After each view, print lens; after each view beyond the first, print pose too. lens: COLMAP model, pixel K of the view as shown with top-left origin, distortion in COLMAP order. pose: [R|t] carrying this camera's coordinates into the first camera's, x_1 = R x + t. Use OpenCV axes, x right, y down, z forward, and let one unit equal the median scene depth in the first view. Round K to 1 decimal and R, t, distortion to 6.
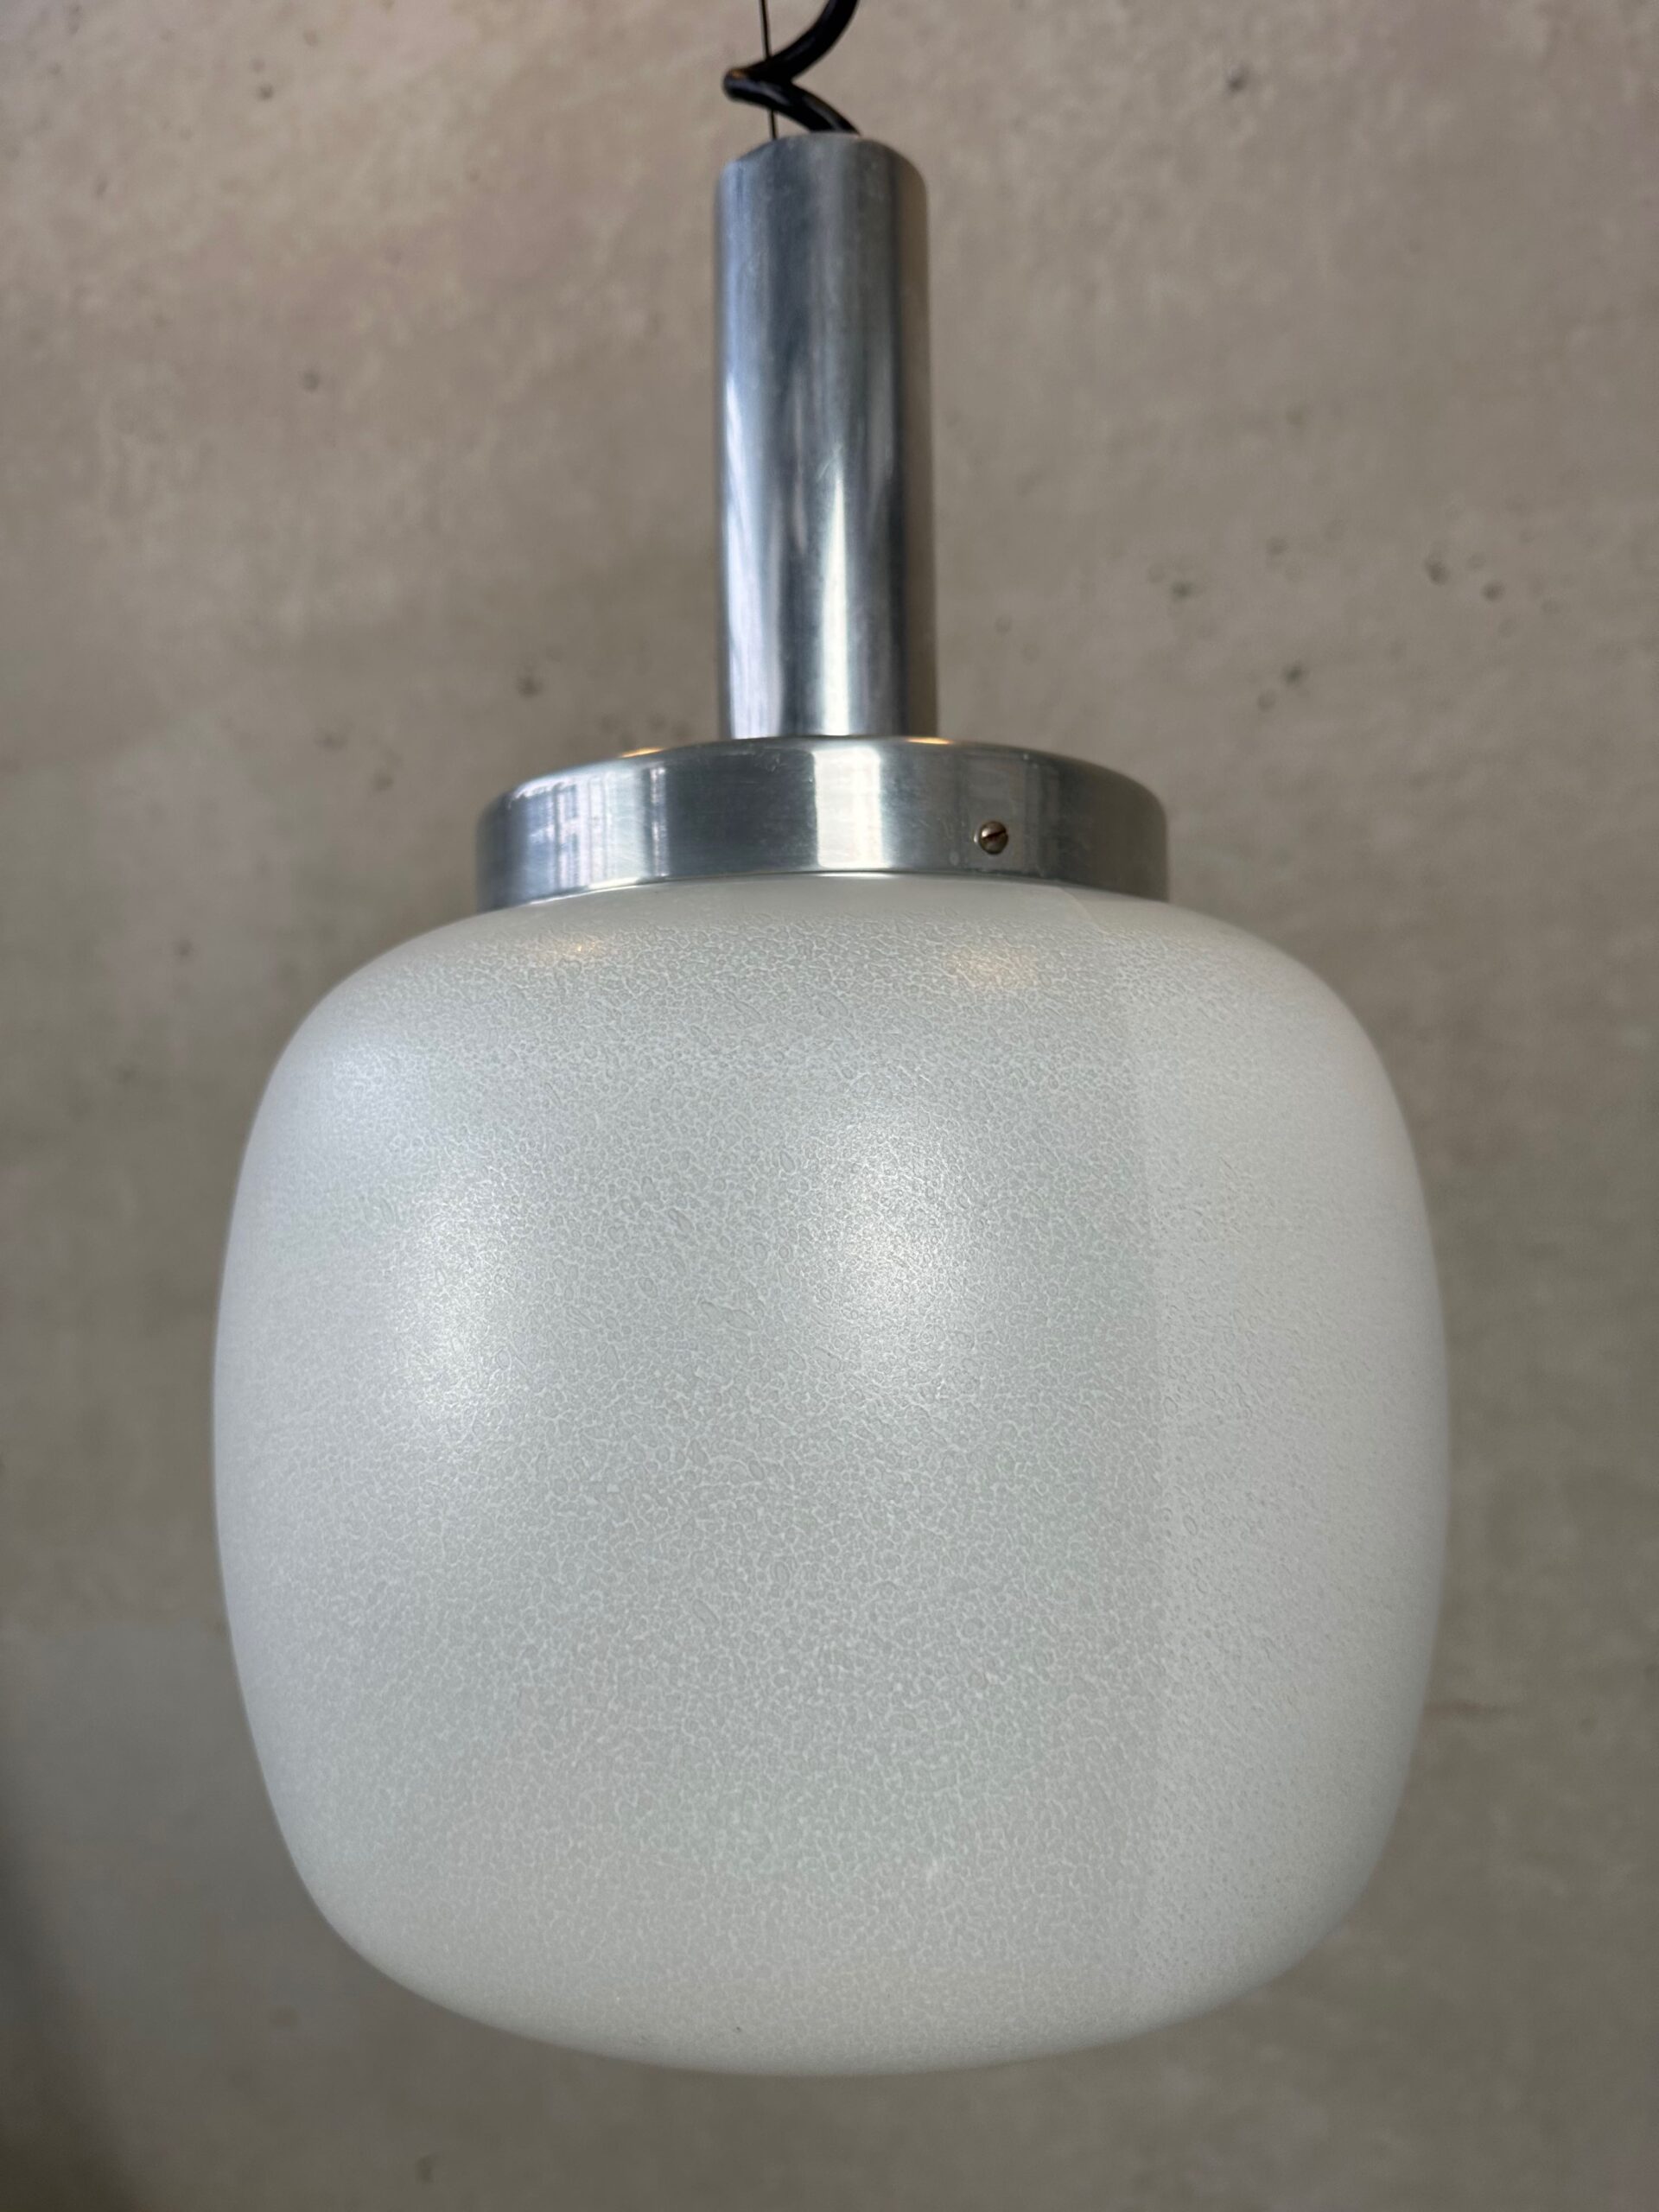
lens RADIAL K [[1652.8, 0, 831.6], [0, 1652.8, 1095.9], [0, 0, 1]] dist [0.007915, -0.050025]
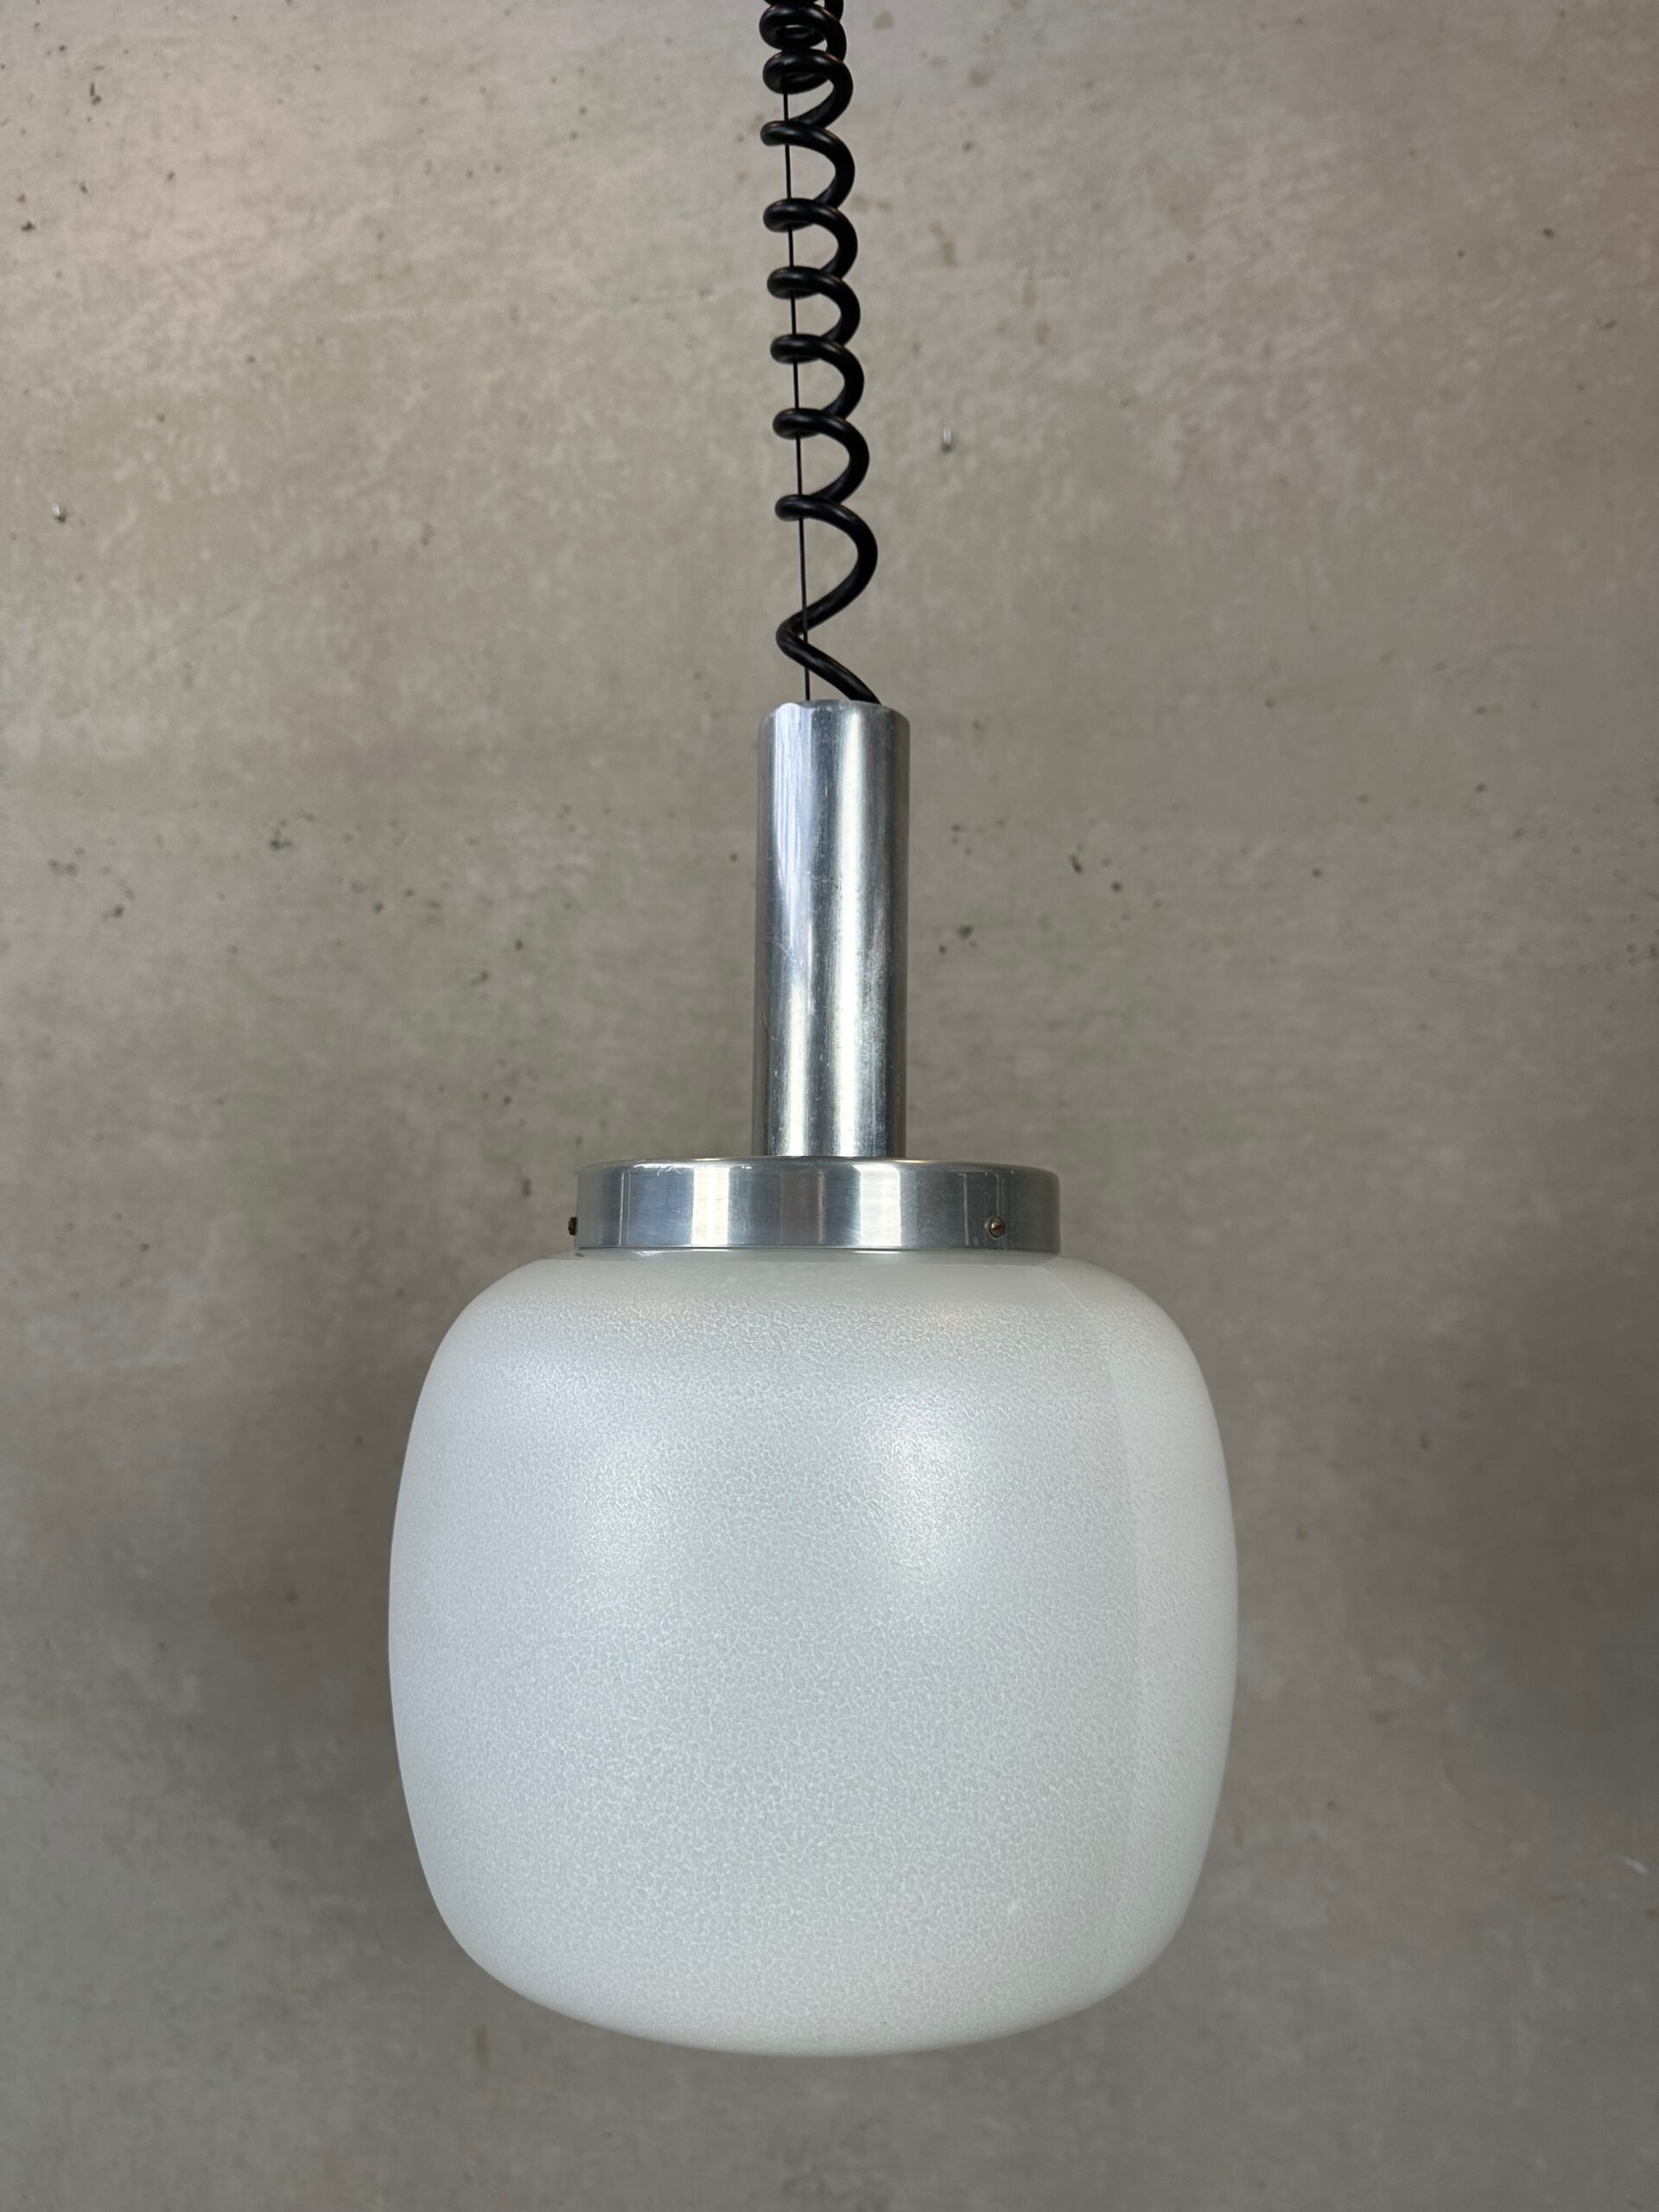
lens RADIAL K [[1652.8, 0, 827.5], [0, 1652.8, 1078.2], [0, 0, 1]] dist [0.007915, -0.050025]
pose [[0.949627, 0.064348, 0.306706, -0.642269], [-0.053452, 0.997609, -0.043801, -0.263406], [-0.308791, 0.025201, 0.950796, -0.505304]]
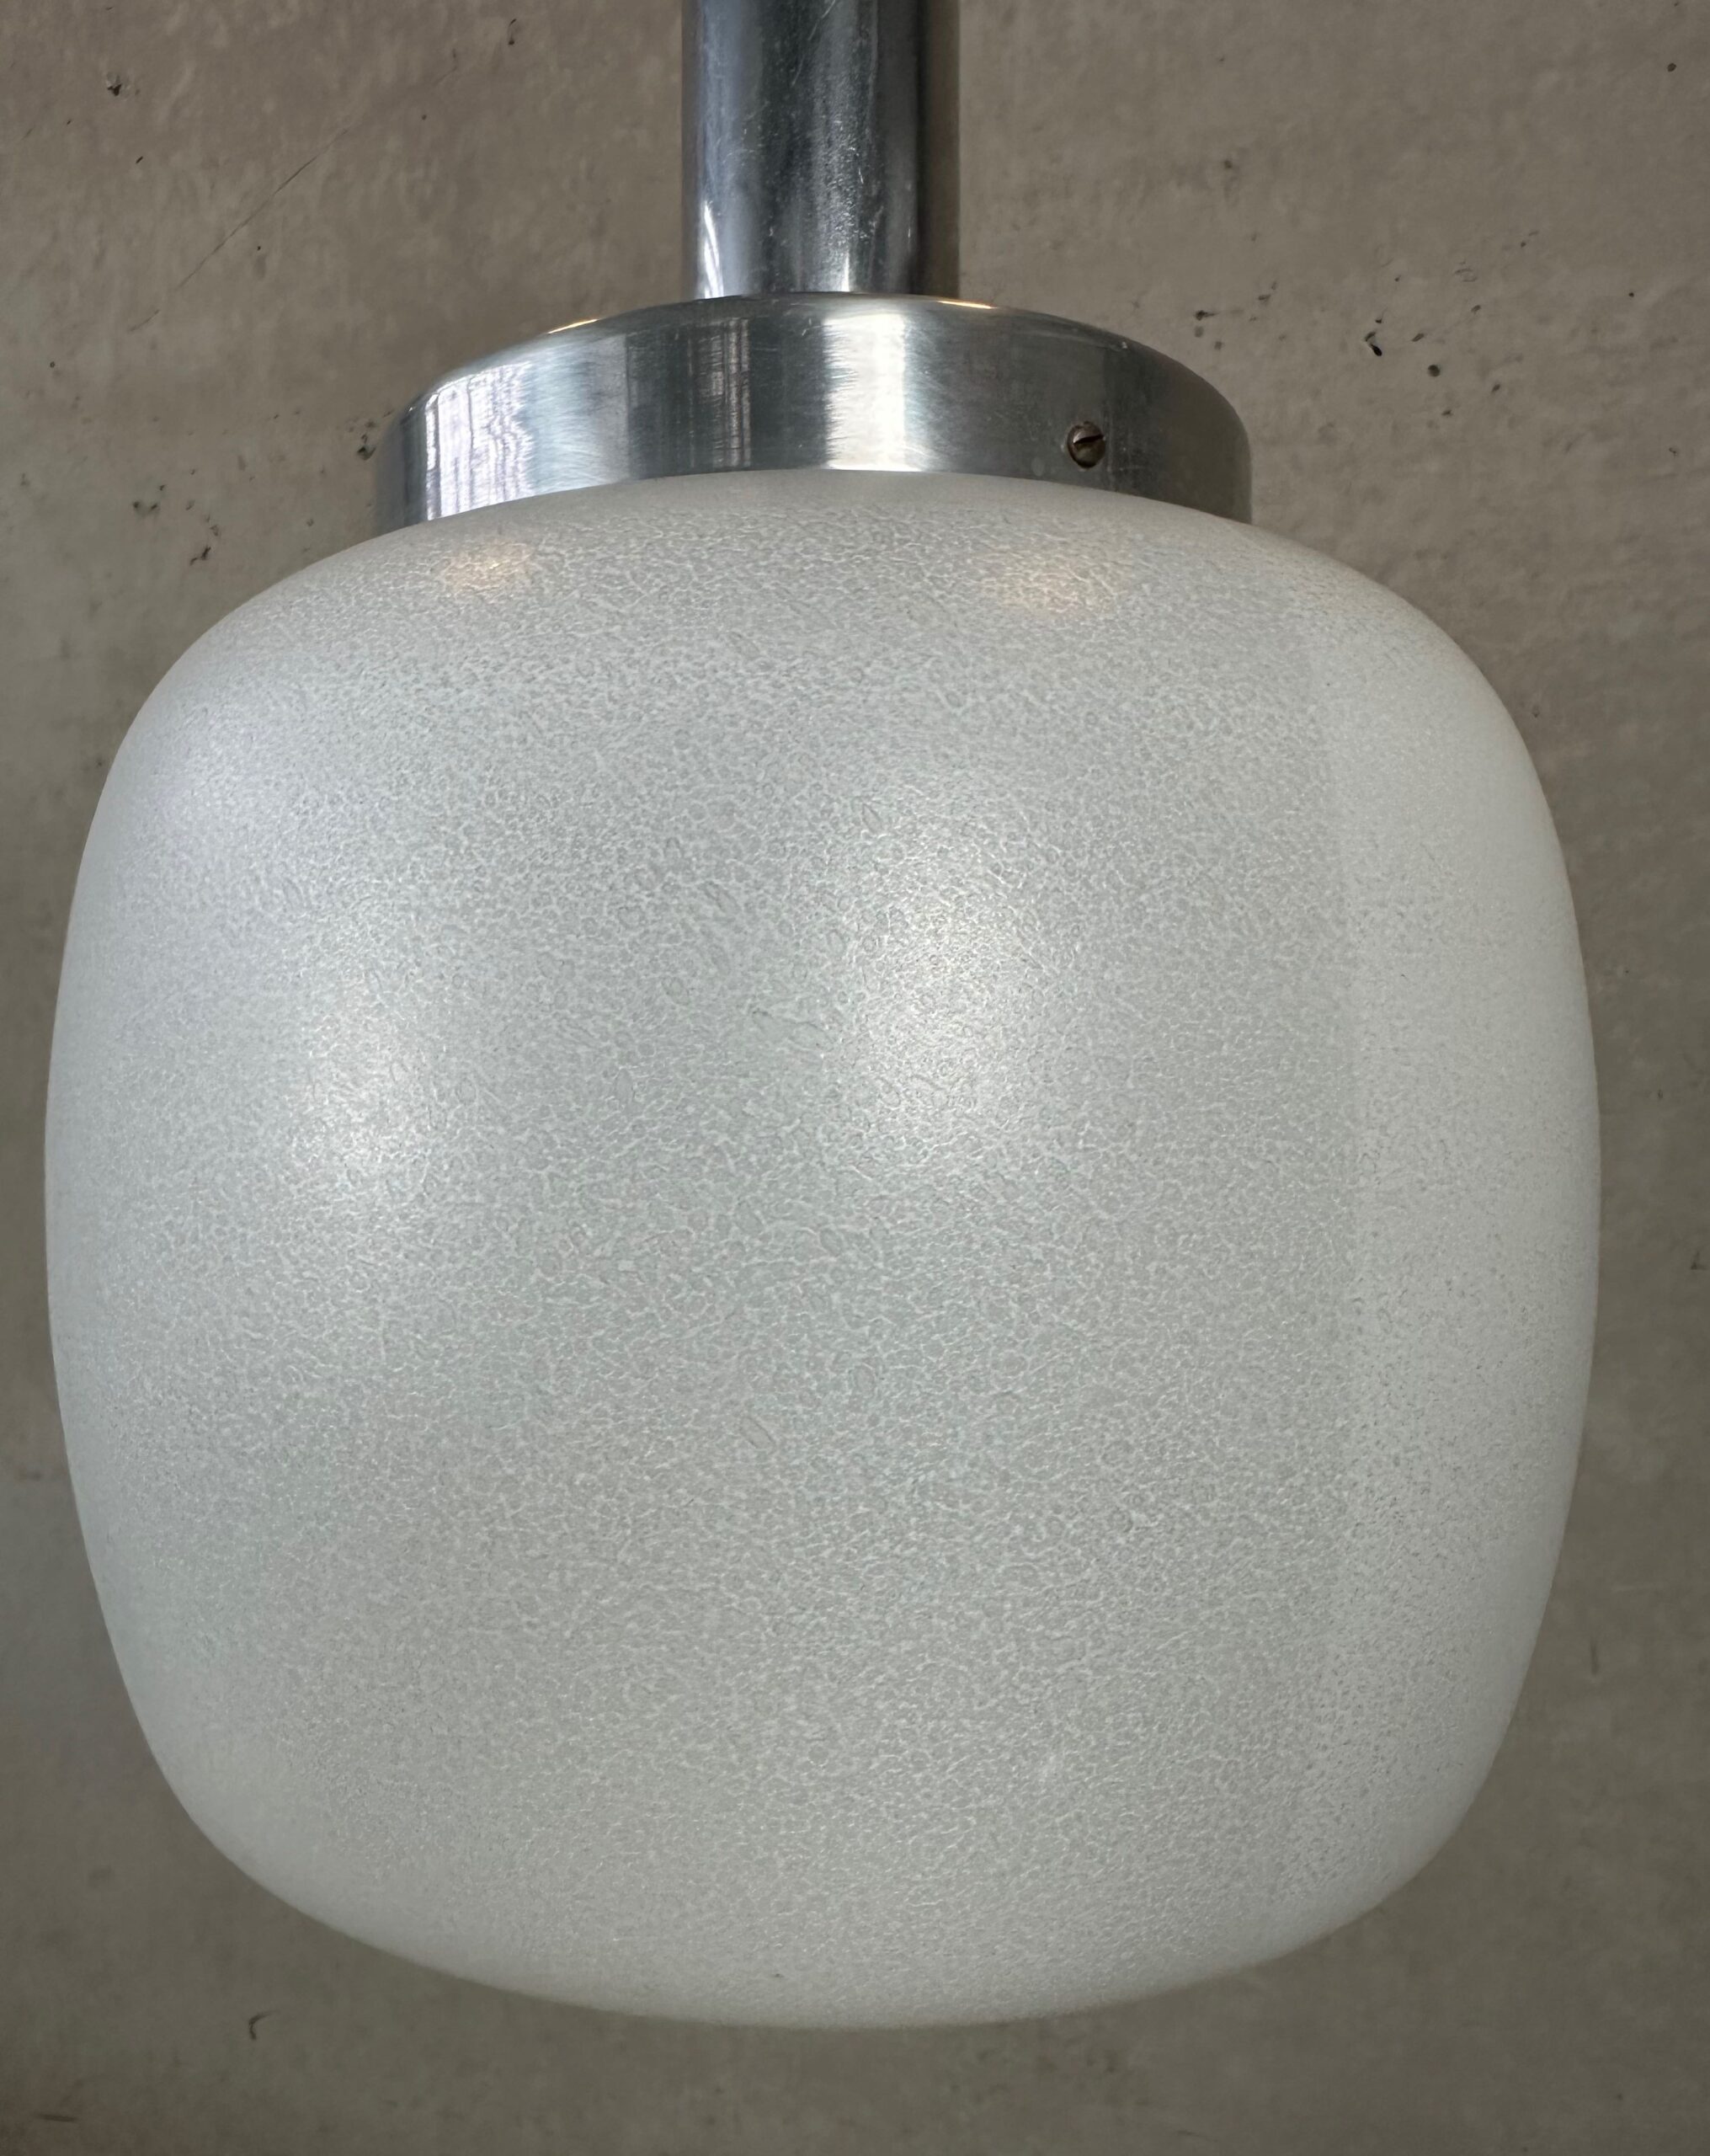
lens RADIAL K [[1614.6, 0, 762.5], [0, 1614.6, 1103.1], [0, 0, 1]] dist [0.012741, -0.026015]
pose [[0.996707, 0.015700, 0.079554, -0.126573], [-0.022587, 0.996003, 0.086417, 0.101693], [-0.077879, -0.087929, 0.993078, 0.291866]]
